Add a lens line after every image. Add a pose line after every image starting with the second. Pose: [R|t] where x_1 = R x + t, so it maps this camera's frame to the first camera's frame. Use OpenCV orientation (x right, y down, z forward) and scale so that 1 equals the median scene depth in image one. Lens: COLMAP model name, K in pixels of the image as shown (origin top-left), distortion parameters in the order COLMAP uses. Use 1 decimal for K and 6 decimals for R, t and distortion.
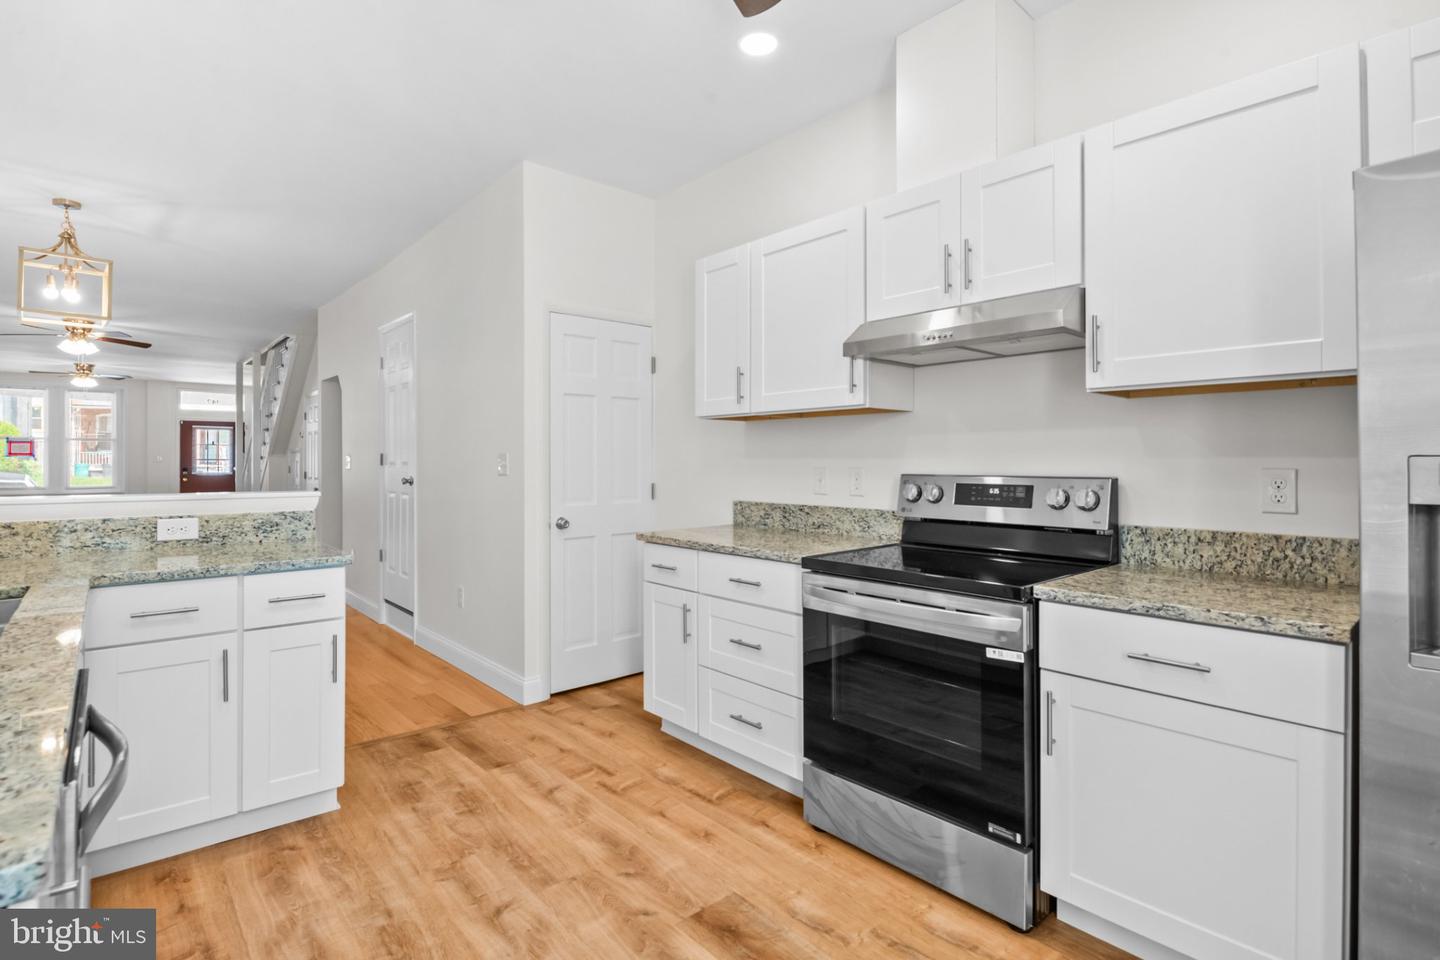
lens RADIAL K [[695.8, 0, 715.2], [0, 695.8, 462.6], [0, 0, 1]] dist [0.003111, -0.008096]
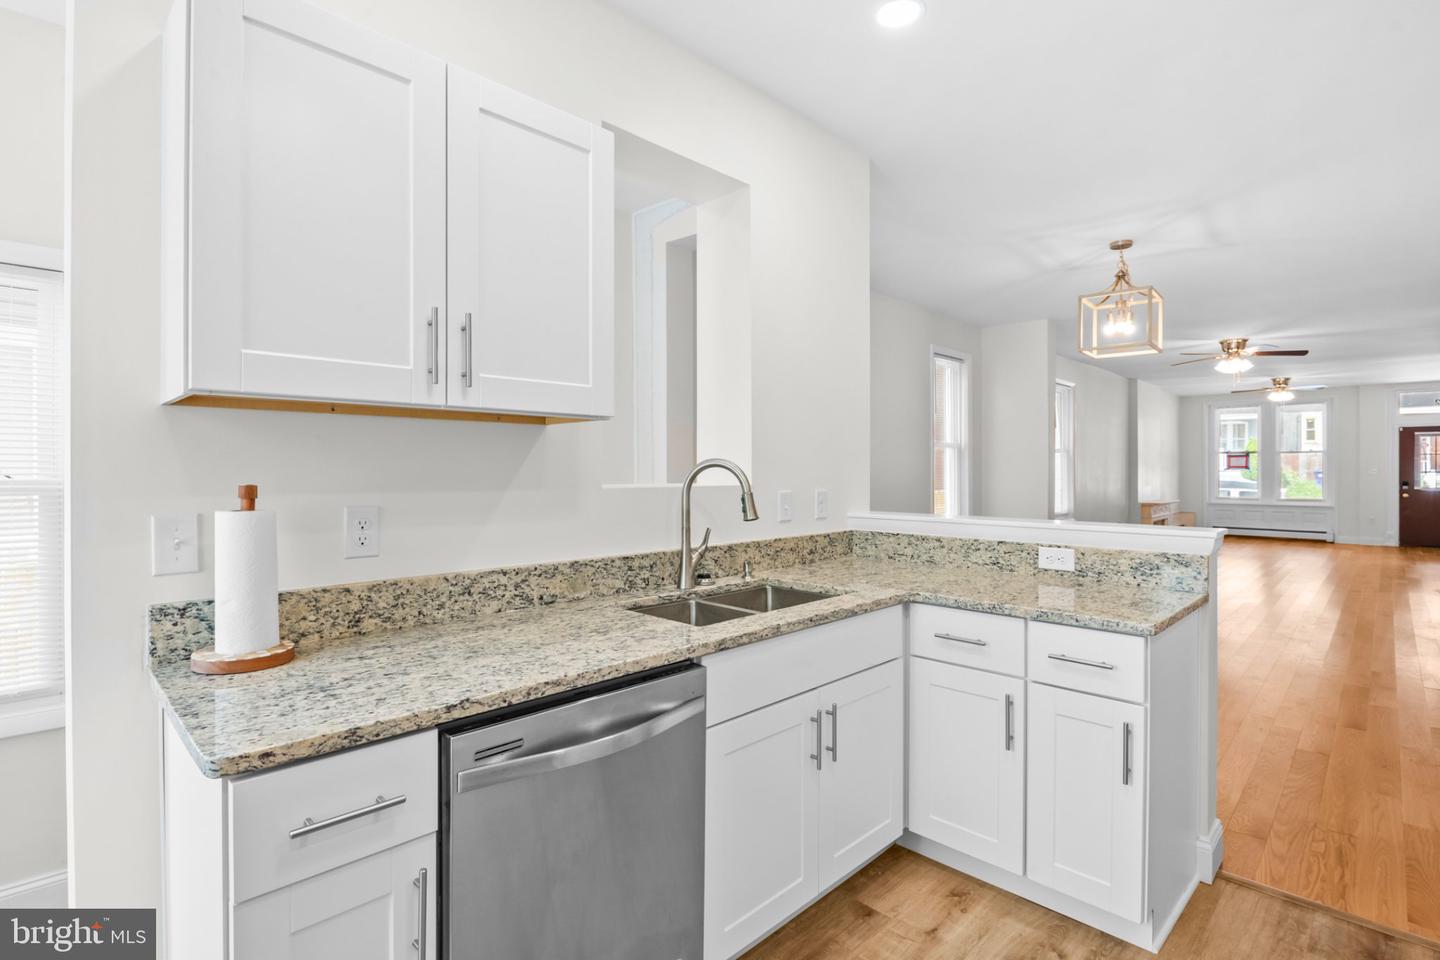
lens RADIAL K [[695.8, 0, 710.4], [0, 695.8, 472.7], [0, 0, 1]] dist [0.003111, -0.008096]
pose [[0.071387, 0.002933, -0.997444, 0.142723], [-0.001419, 0.999995, 0.002839, -0.023135], [0.997448, 0.001212, 0.071391, 0.371574]]
